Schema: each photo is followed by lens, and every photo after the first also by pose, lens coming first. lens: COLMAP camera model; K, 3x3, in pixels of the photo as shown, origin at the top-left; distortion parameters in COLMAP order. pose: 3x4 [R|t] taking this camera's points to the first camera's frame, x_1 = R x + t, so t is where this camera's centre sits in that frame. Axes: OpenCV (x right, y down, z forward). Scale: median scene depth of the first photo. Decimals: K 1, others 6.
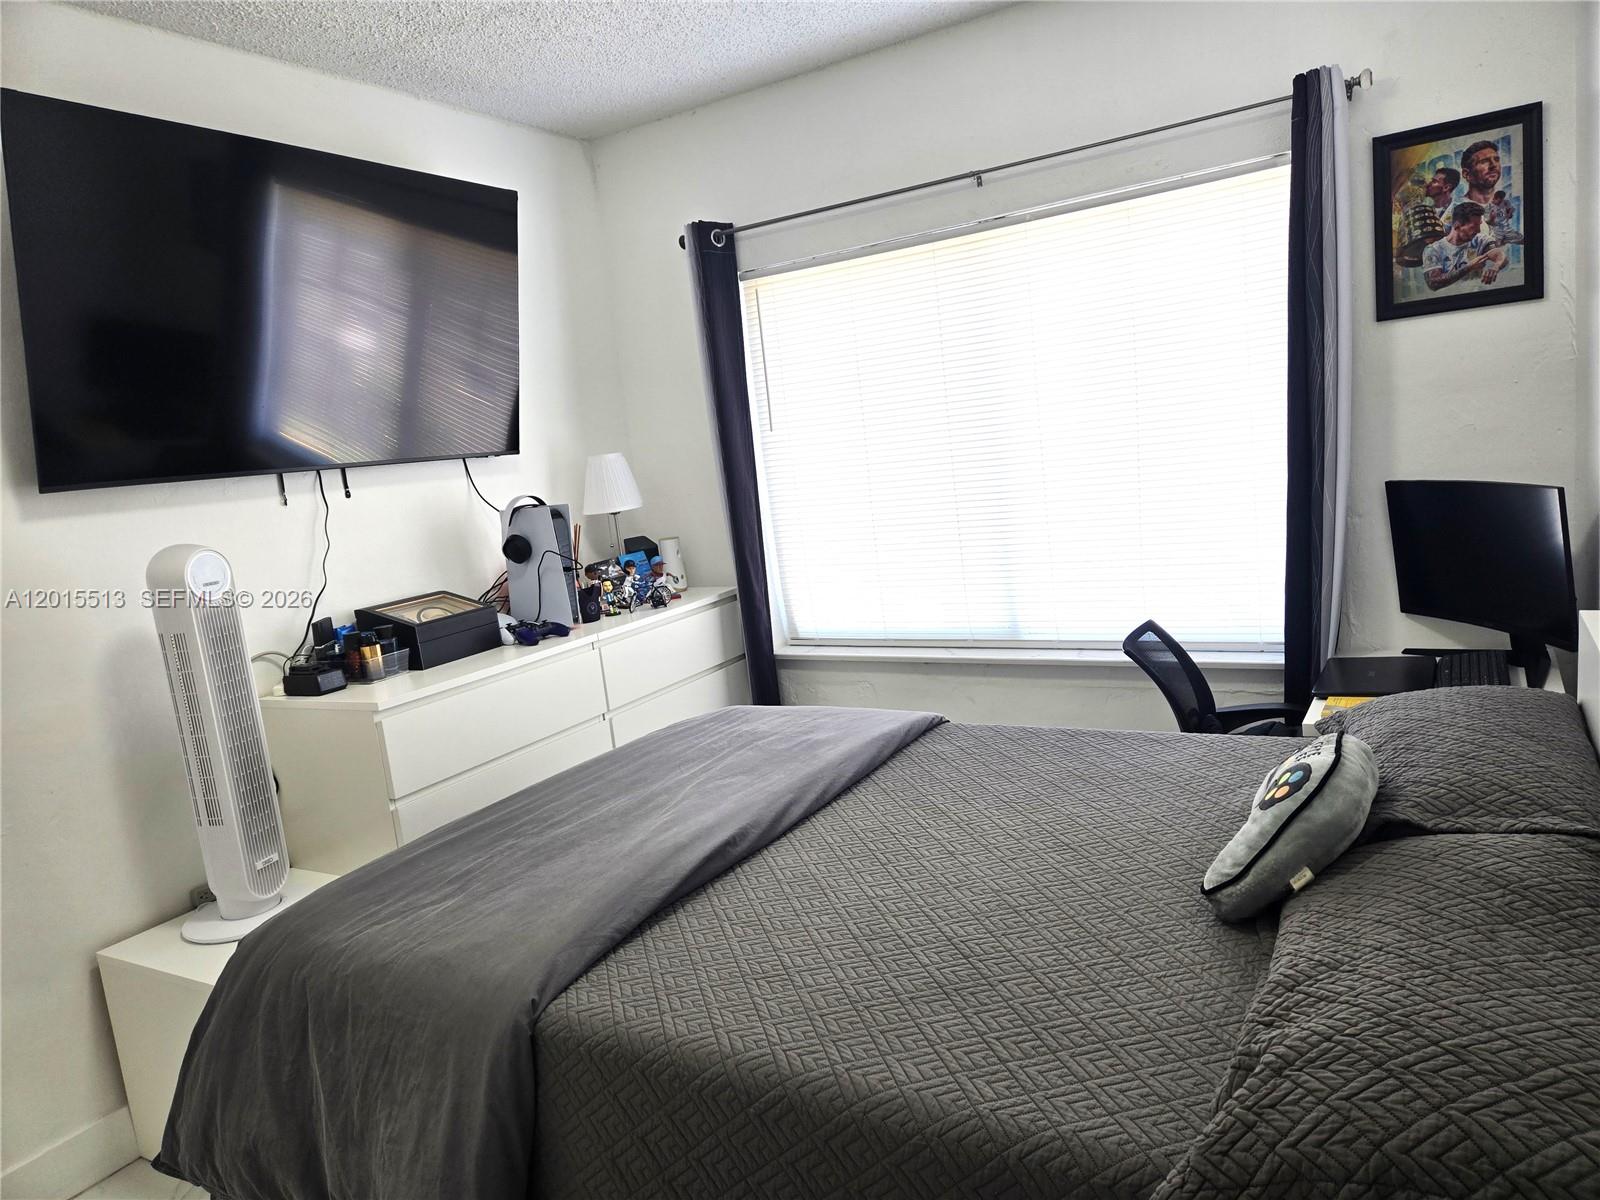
lens RADIAL K [[1074.2, 0, 802.8], [0, 1074.2, 610.2], [0, 0, 1]] dist [0.091810, -0.061200]
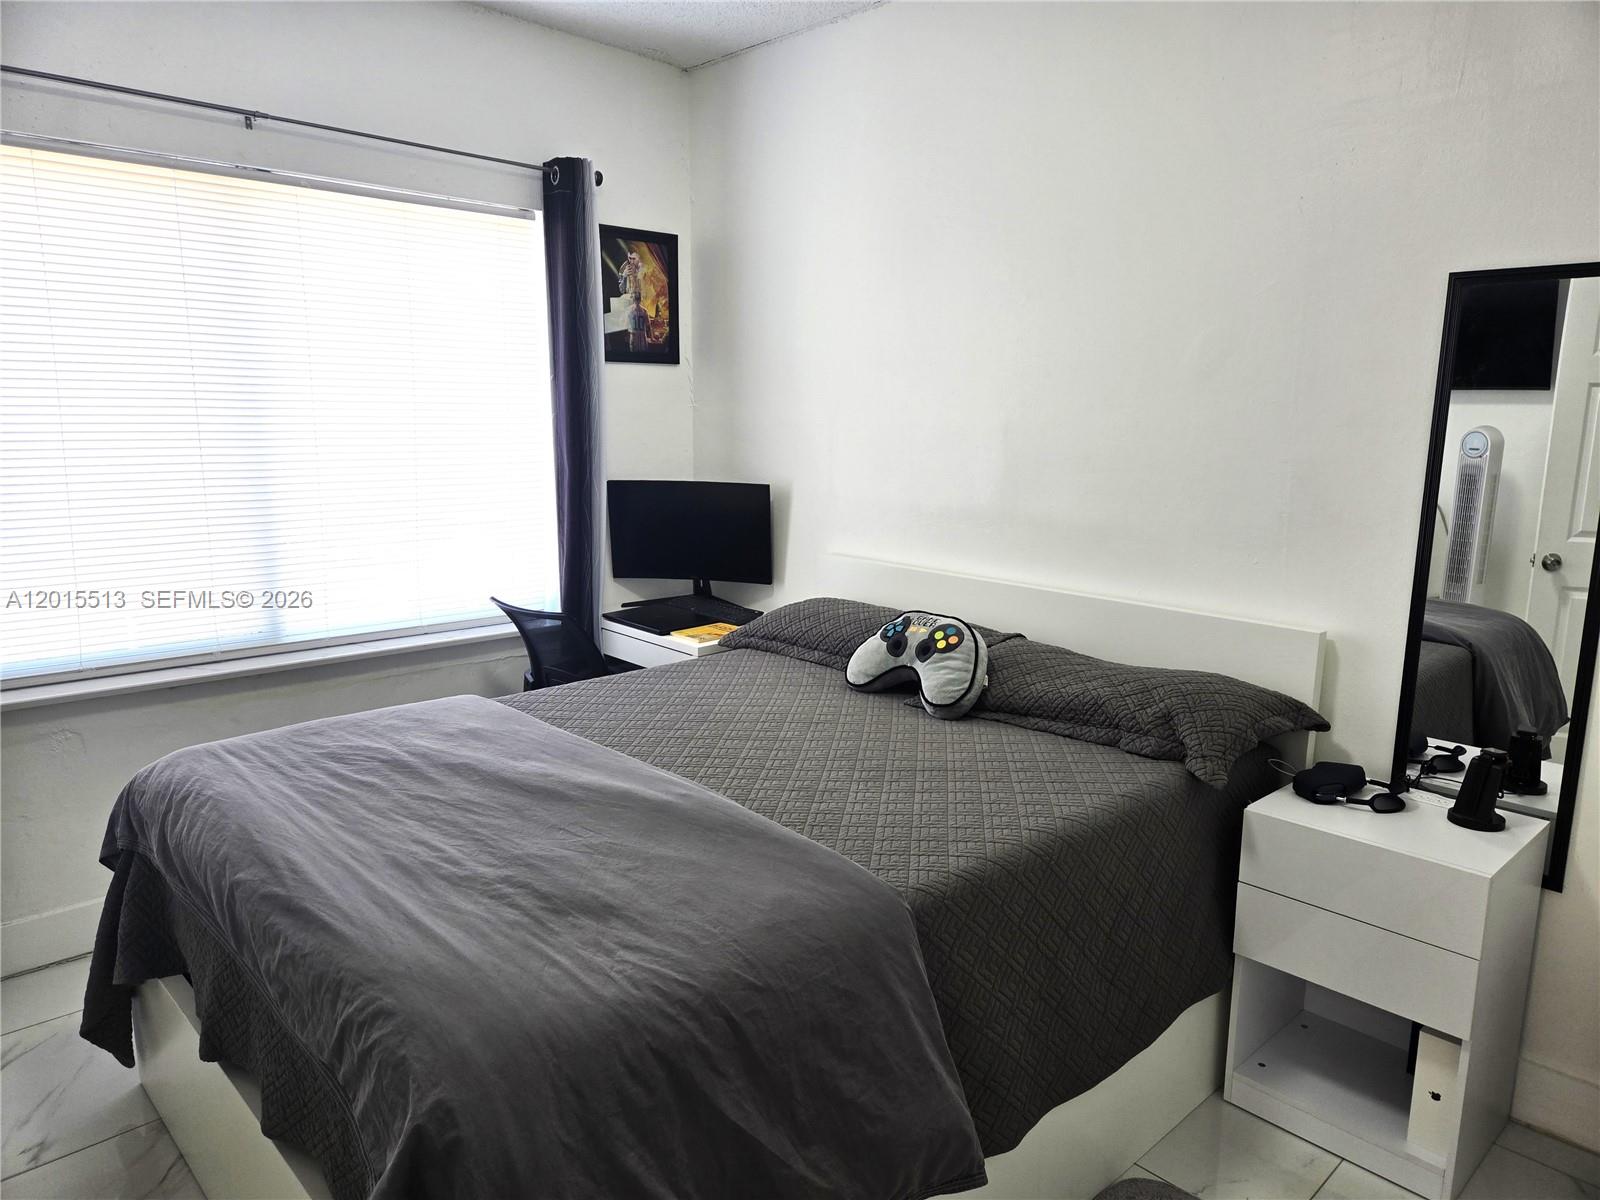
lens RADIAL K [[1074.2, 0, 802.8], [0, 1074.2, 610.2], [0, 0, 1]] dist [0.091810, -0.061200]
pose [[0.287243, -0.071673, 0.955173, -0.680013], [0.109264, 0.993139, 0.041663, 0.011950], [-0.951605, 0.092399, 0.293103, 0.398142]]
